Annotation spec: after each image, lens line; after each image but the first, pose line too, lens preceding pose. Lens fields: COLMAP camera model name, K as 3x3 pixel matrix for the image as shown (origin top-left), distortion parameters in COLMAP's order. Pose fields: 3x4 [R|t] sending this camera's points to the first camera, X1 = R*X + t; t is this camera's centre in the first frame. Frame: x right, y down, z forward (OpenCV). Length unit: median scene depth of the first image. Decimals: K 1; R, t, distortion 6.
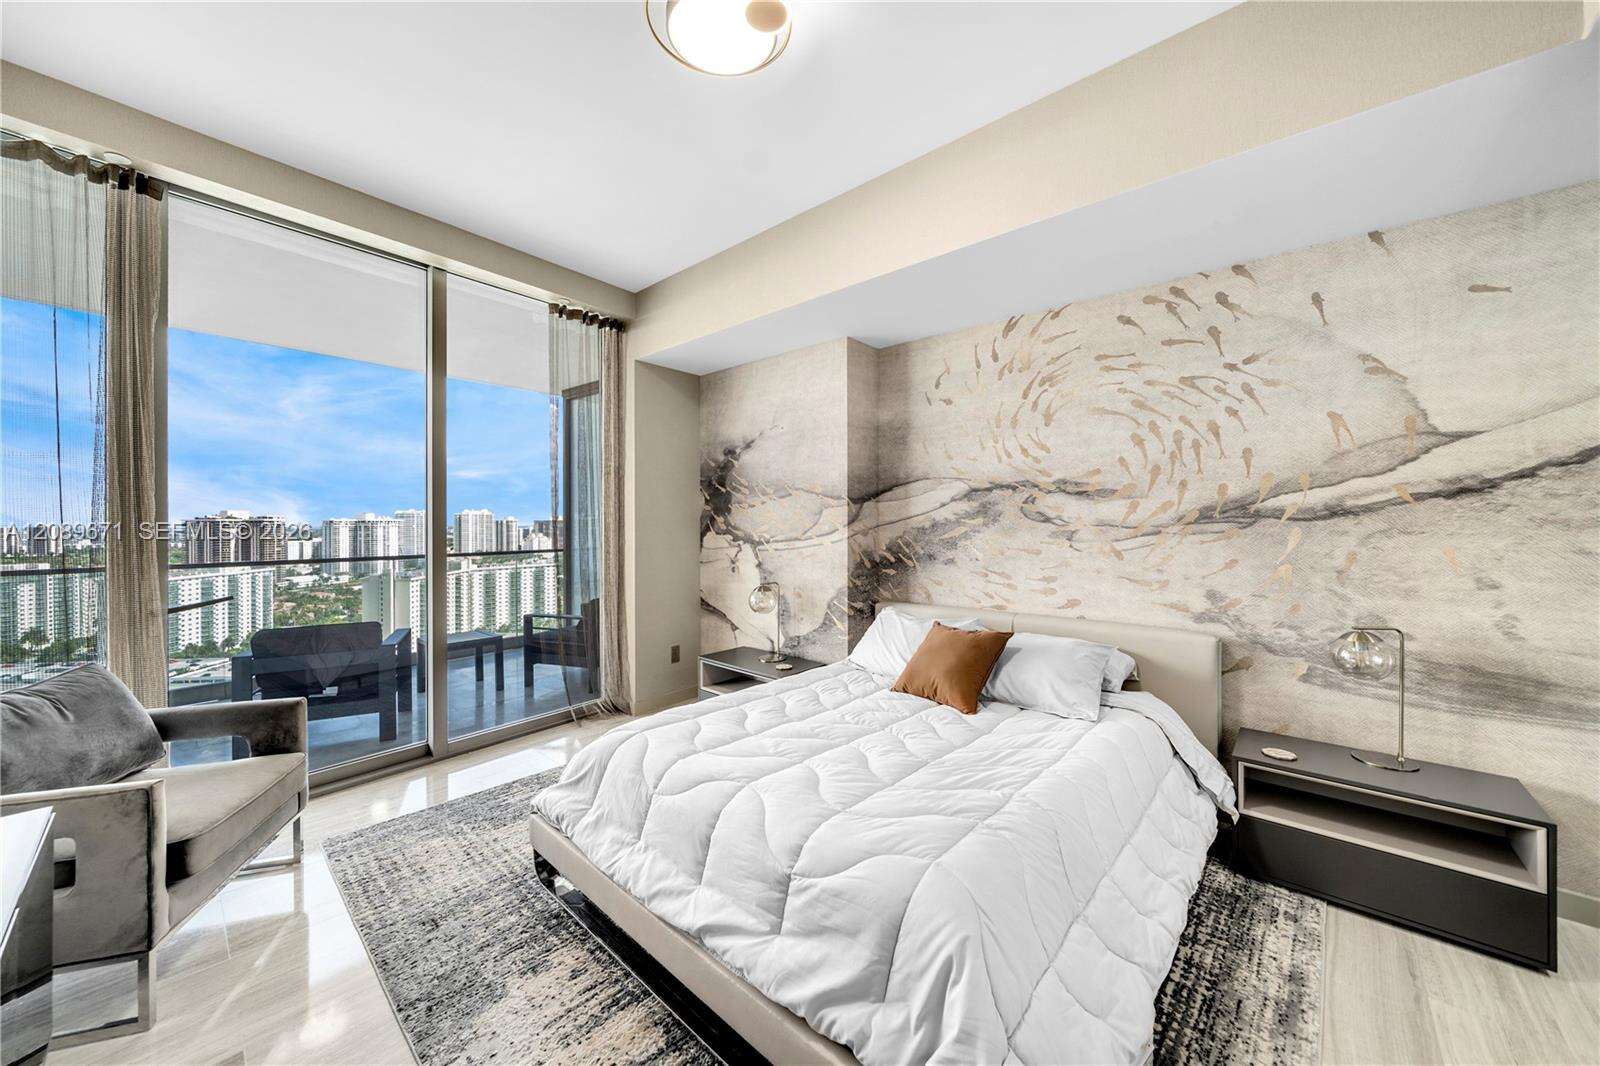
lens RADIAL K [[563.2, 0, 787.4], [0, 563.2, 524.6], [0, 0, 1]] dist [-0.000937, -0.000075]
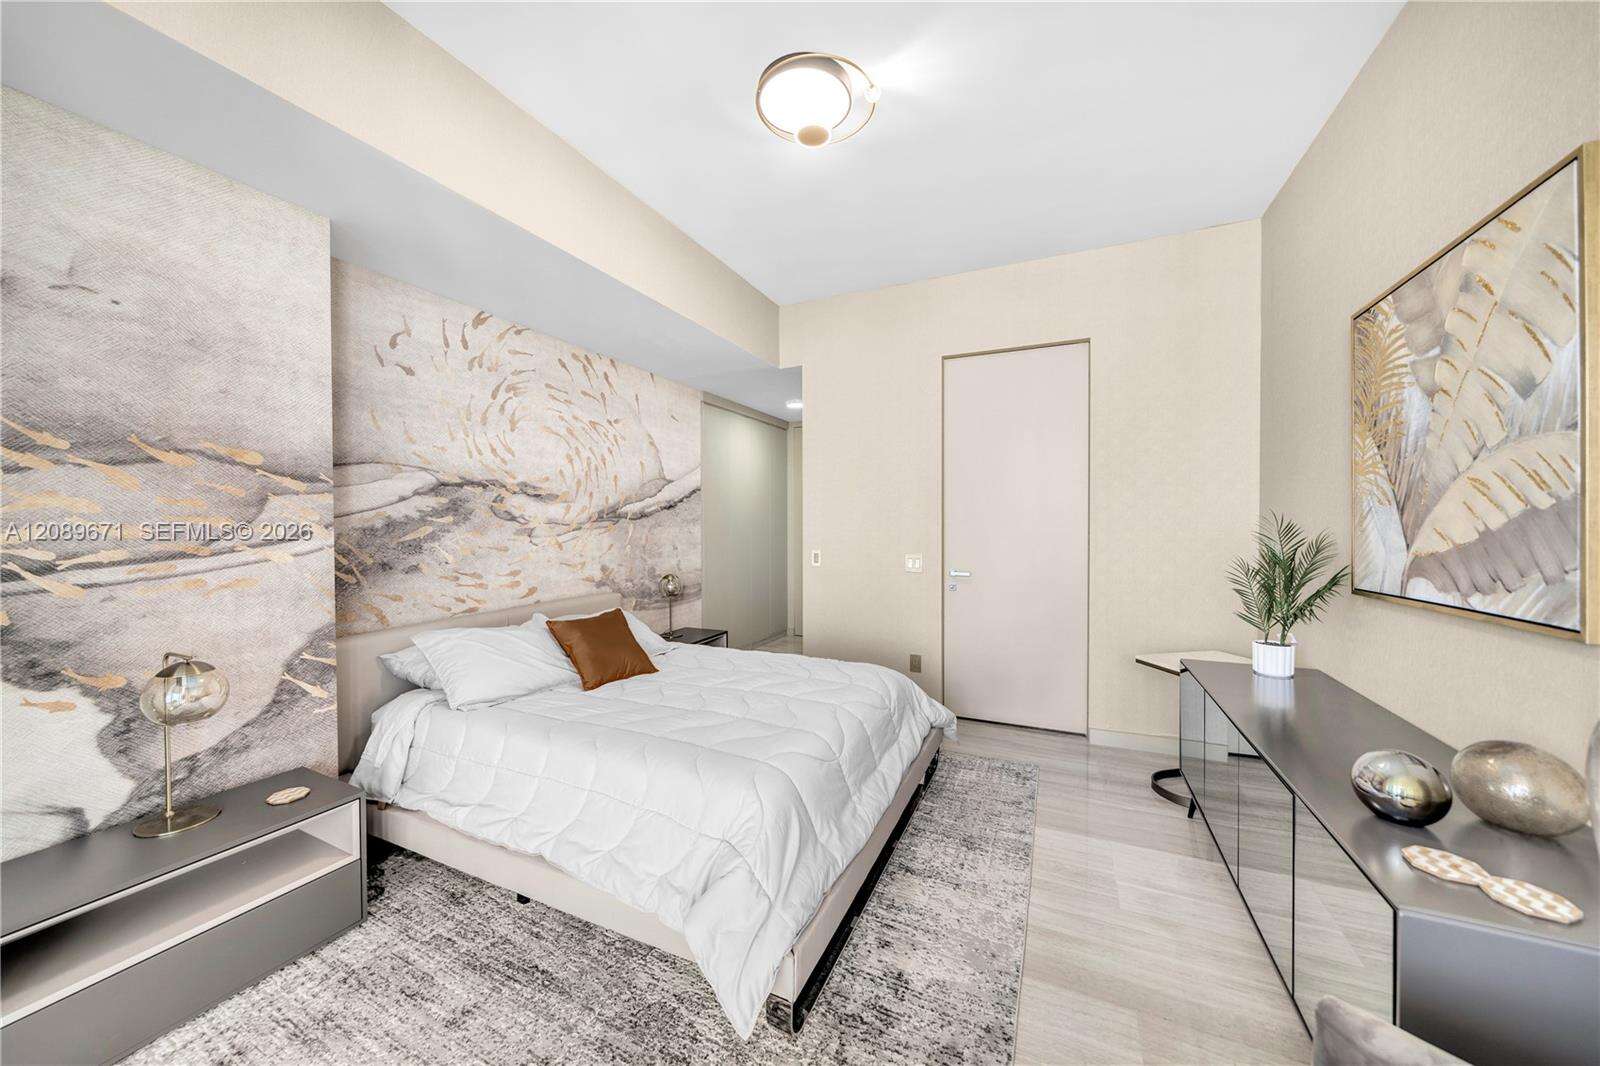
lens RADIAL K [[563.2, 0, 787.4], [0, 563.2, 524.6], [0, 0, 1]] dist [-0.000937, -0.000075]
pose [[-0.273032, -0.005507, 0.961989, -0.720444], [0.004684, 0.999964, 0.007054, -0.001780], [-0.961994, 0.006431, -0.272996, 0.789518]]
